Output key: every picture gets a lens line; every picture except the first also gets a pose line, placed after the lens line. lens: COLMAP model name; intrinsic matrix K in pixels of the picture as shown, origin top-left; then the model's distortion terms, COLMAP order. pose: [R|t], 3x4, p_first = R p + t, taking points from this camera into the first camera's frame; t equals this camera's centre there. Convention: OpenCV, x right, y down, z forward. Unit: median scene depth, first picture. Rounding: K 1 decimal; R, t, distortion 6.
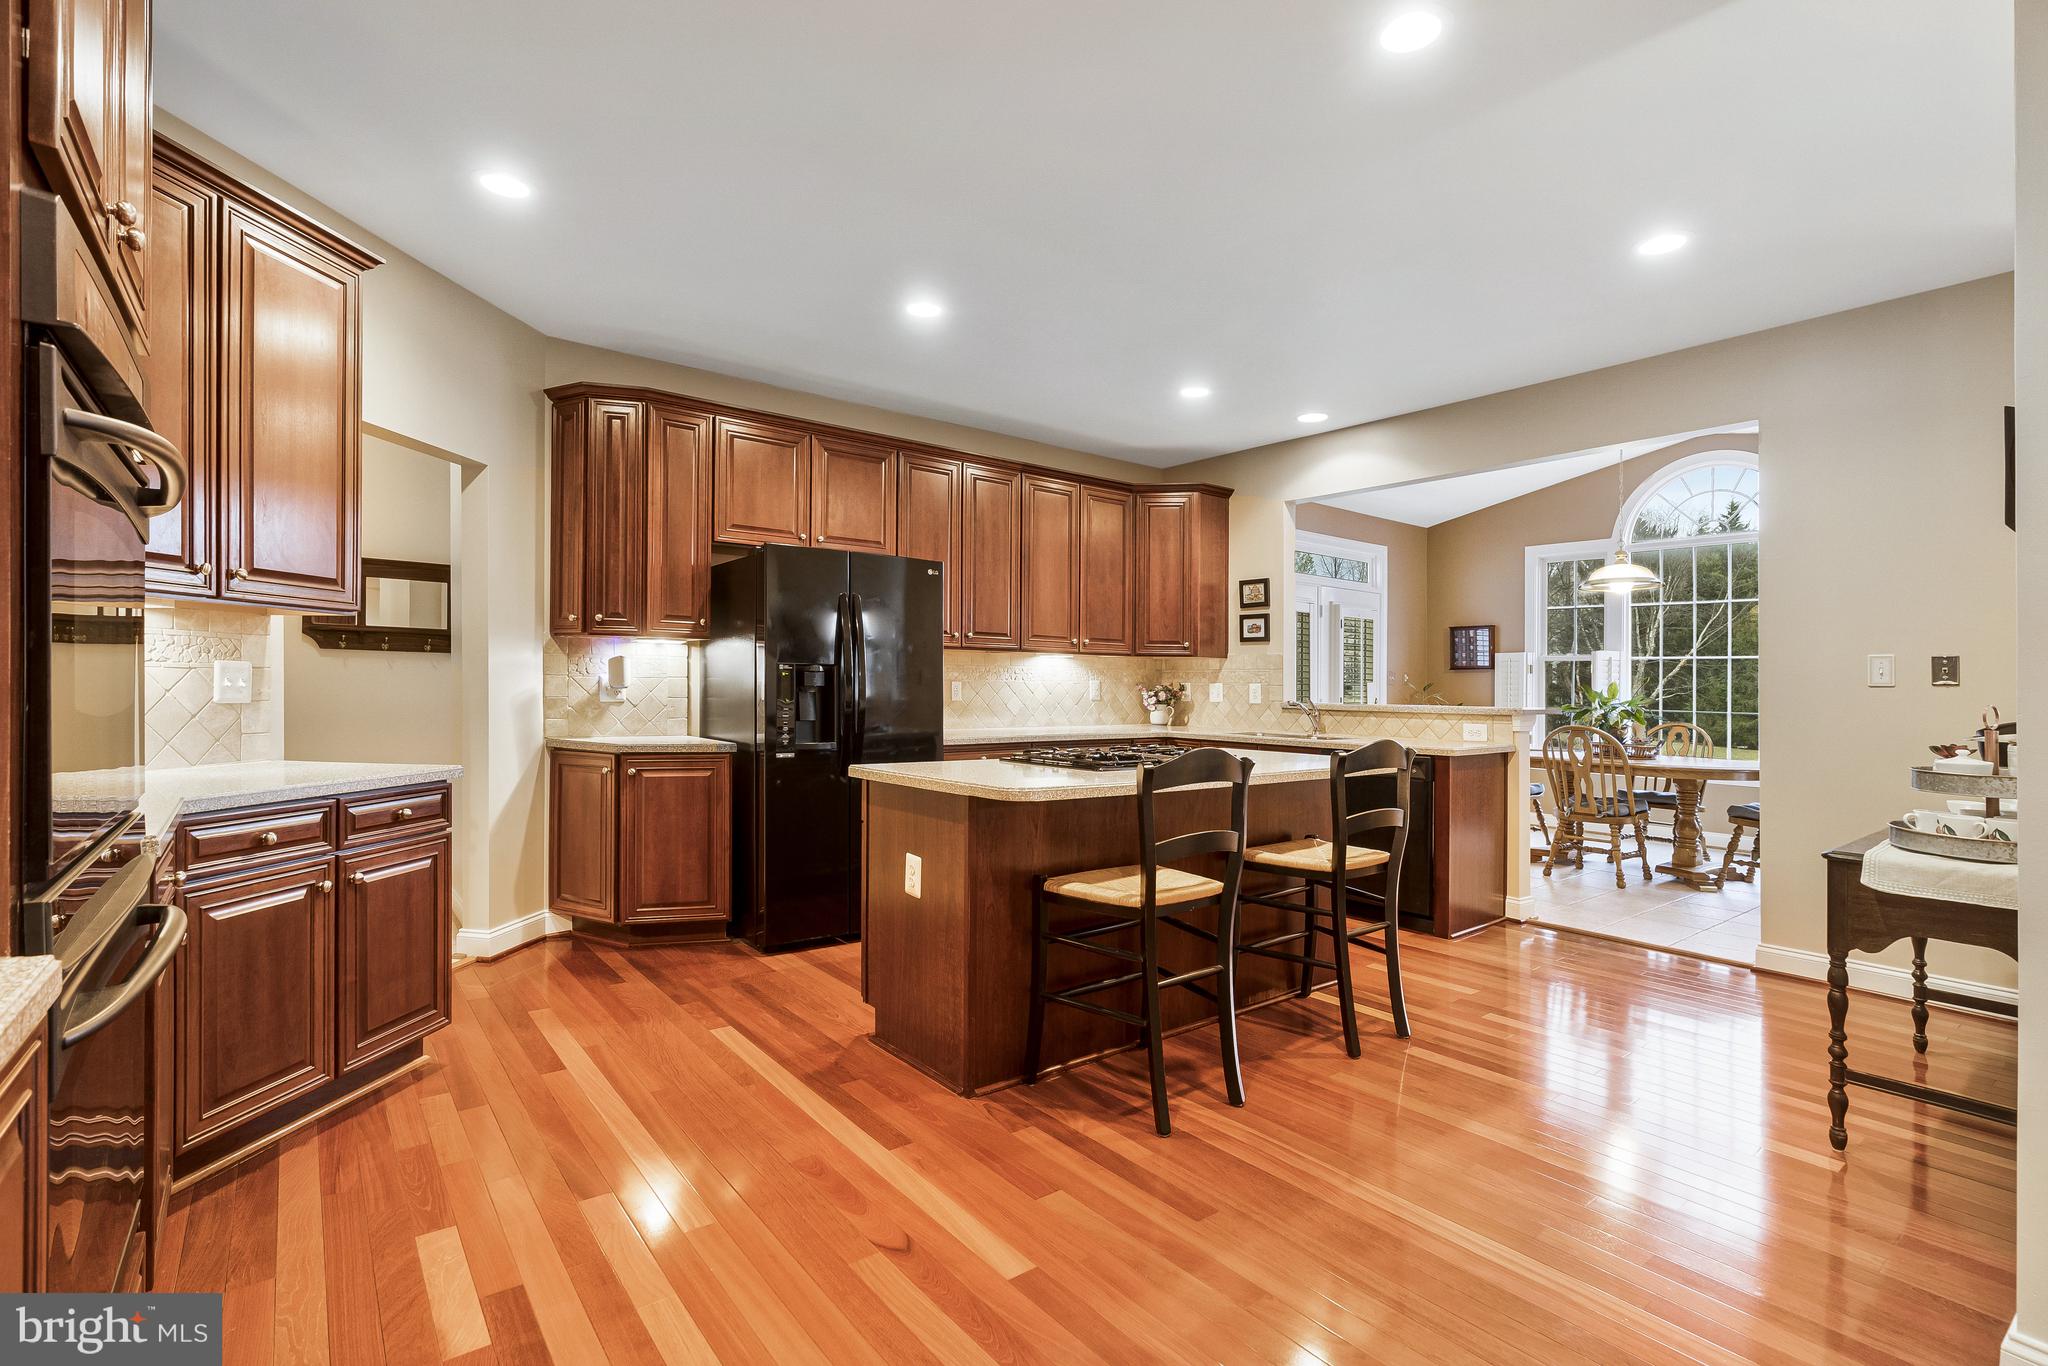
lens RADIAL K [[941.4, 0, 1010.5], [0, 941.4, 683.8], [0, 0, 1]] dist [-0.004860, 0.000641]
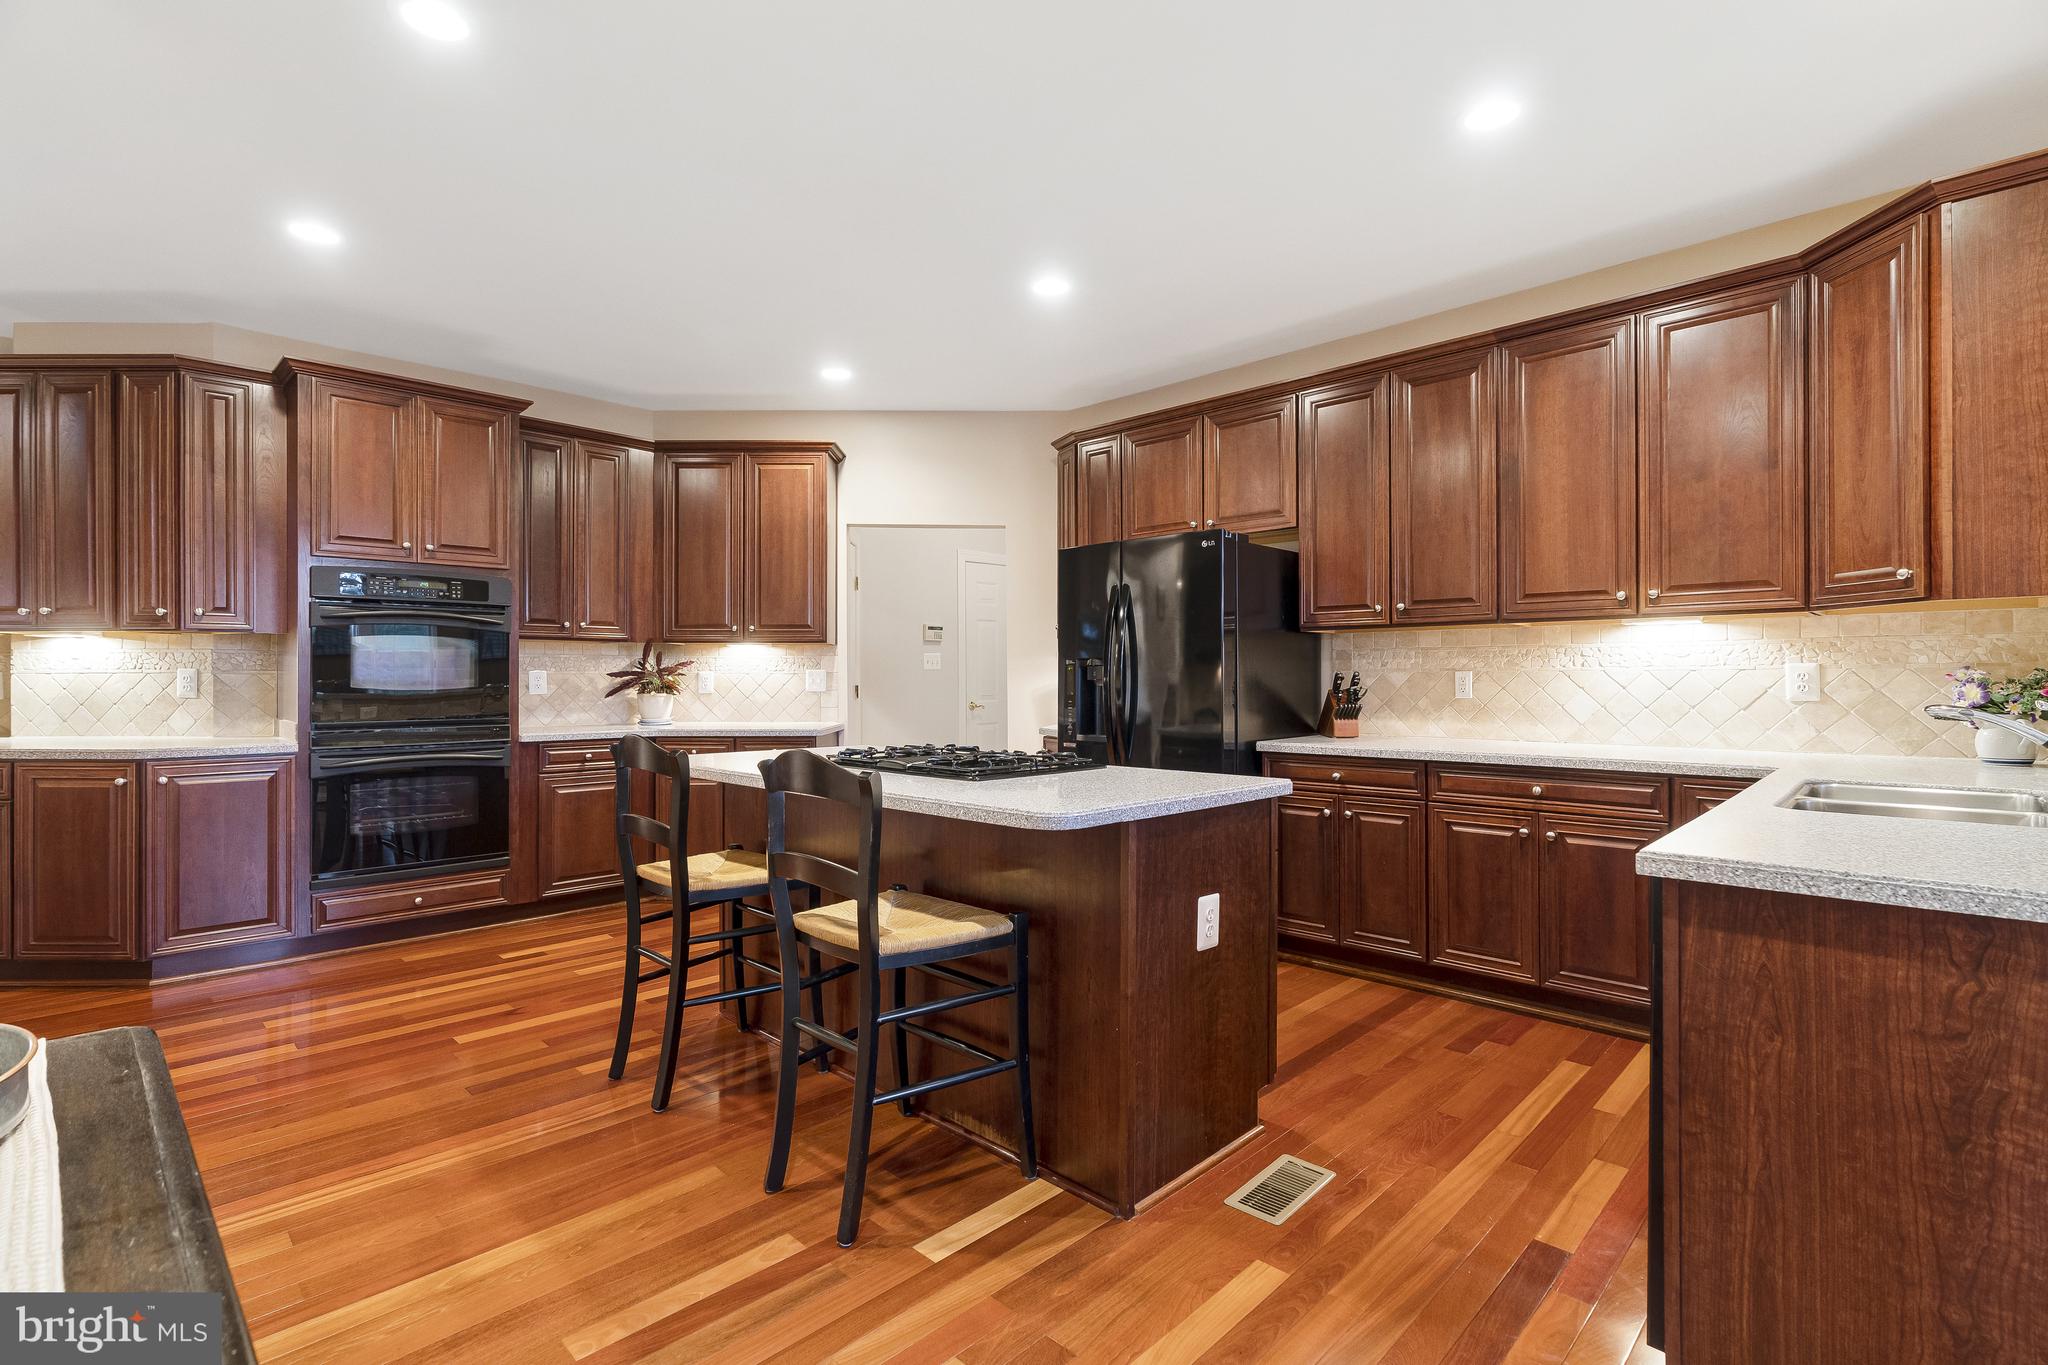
lens RADIAL K [[941.4, 0, 1017.7], [0, 941.4, 677.4], [0, 0, 1]] dist [-0.004860, 0.000641]
pose [[0.129607, -0.004653, -0.991555, 1.132265], [0.010784, 0.999936, -0.003282, 0.002917], [0.991507, -0.010268, 0.129649, 1.124458]]
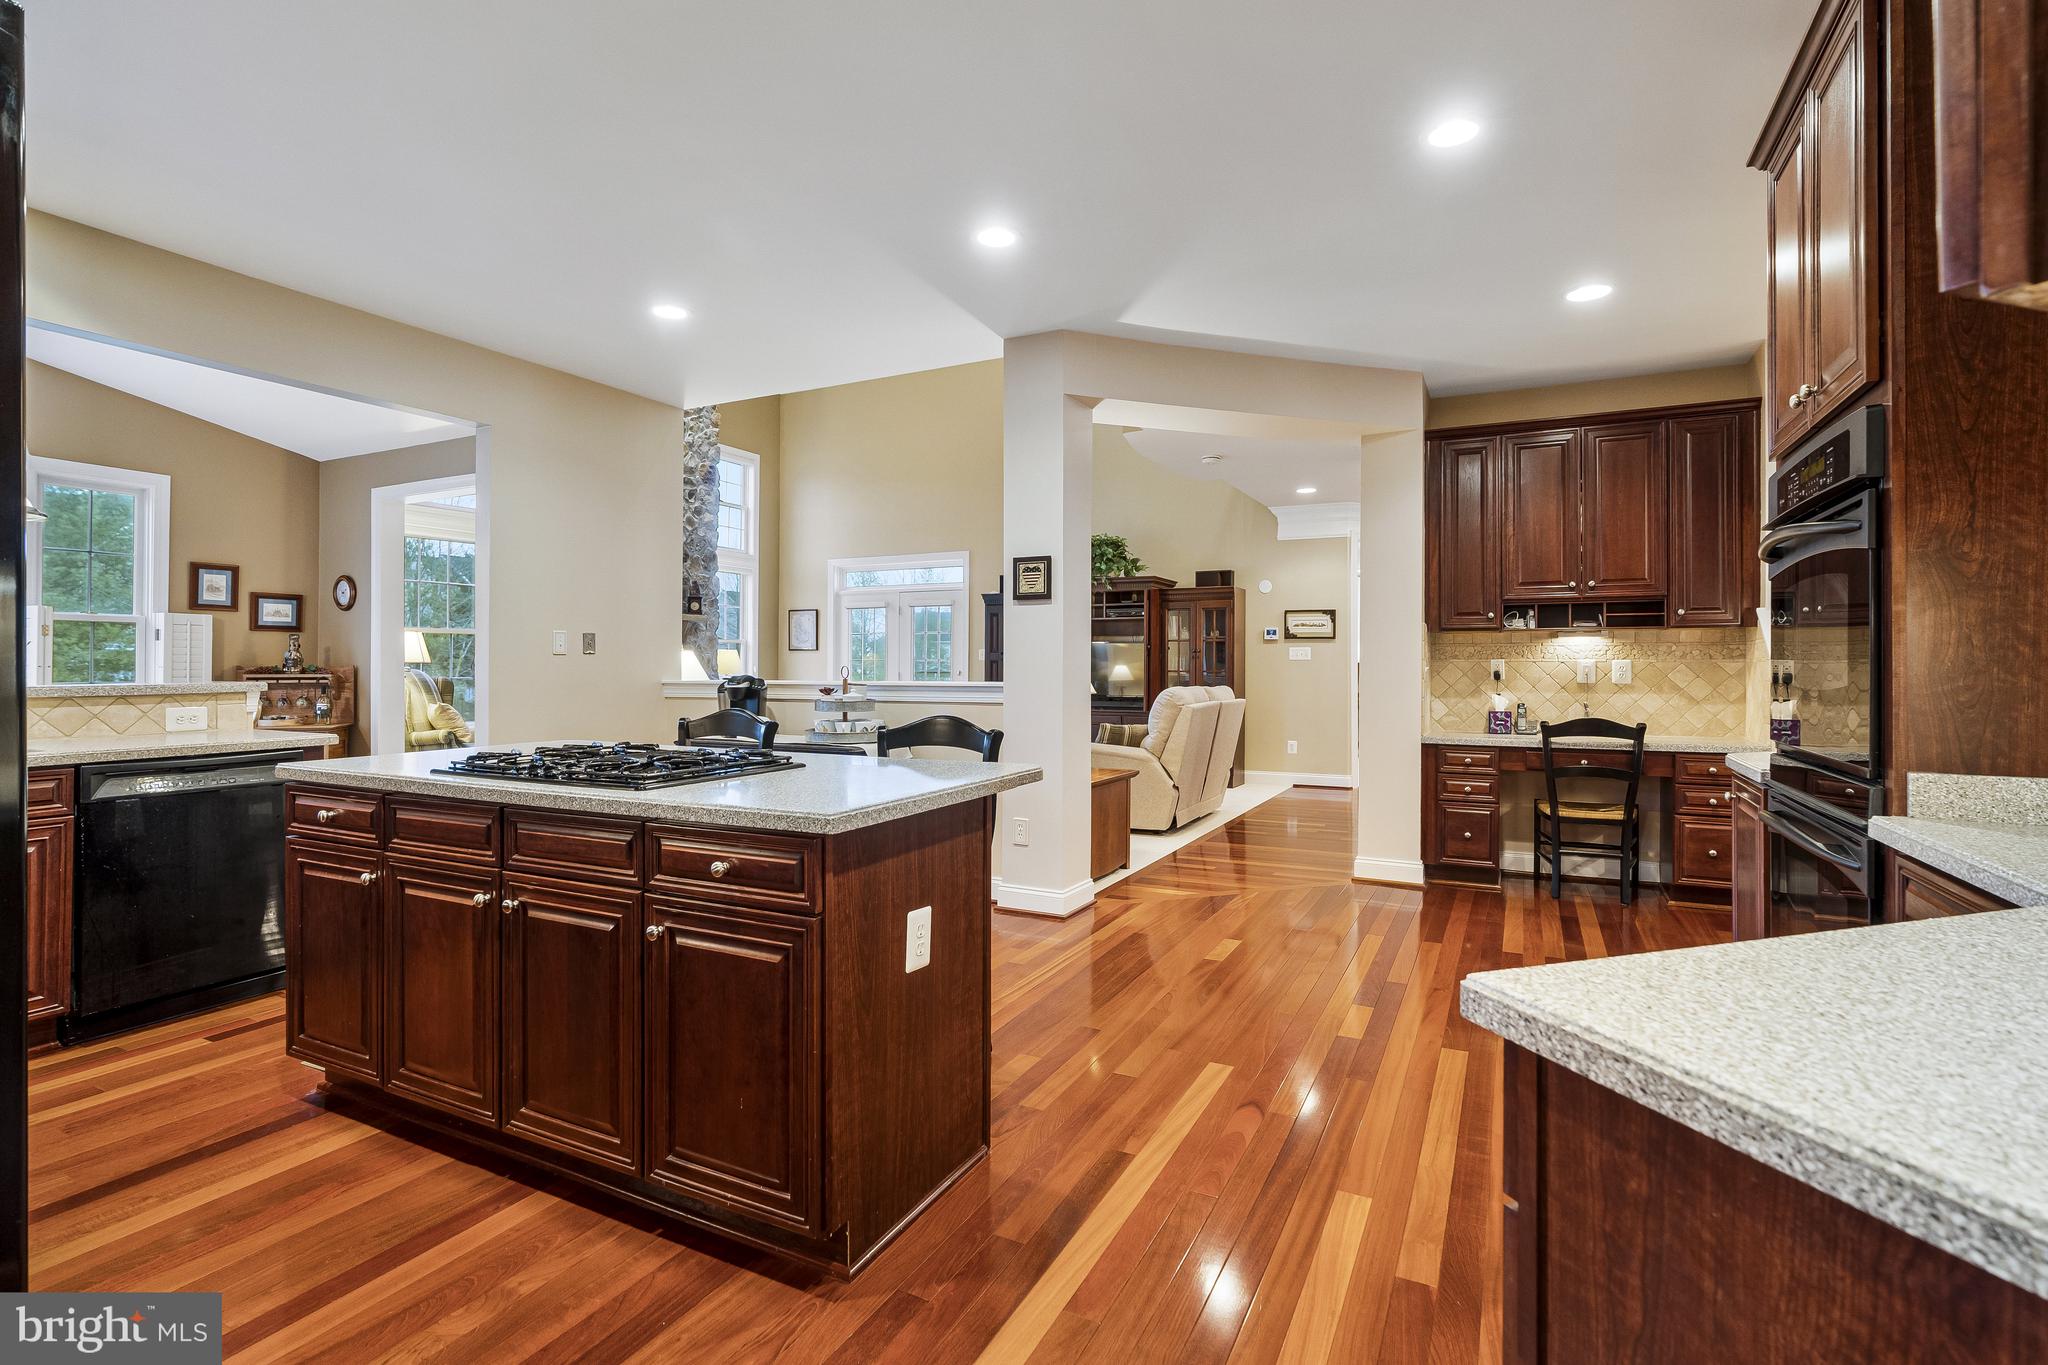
lens RADIAL K [[941.4, 0, 1031.4], [0, 941.4, 662.9], [0, 0, 1]] dist [-0.004860, 0.000641]
pose [[-0.419976, -0.012481, 0.907450, -0.749505], [-0.005511, 0.999922, 0.011202, -0.006111], [-0.907519, -0.000296, -0.420012, 1.199906]]
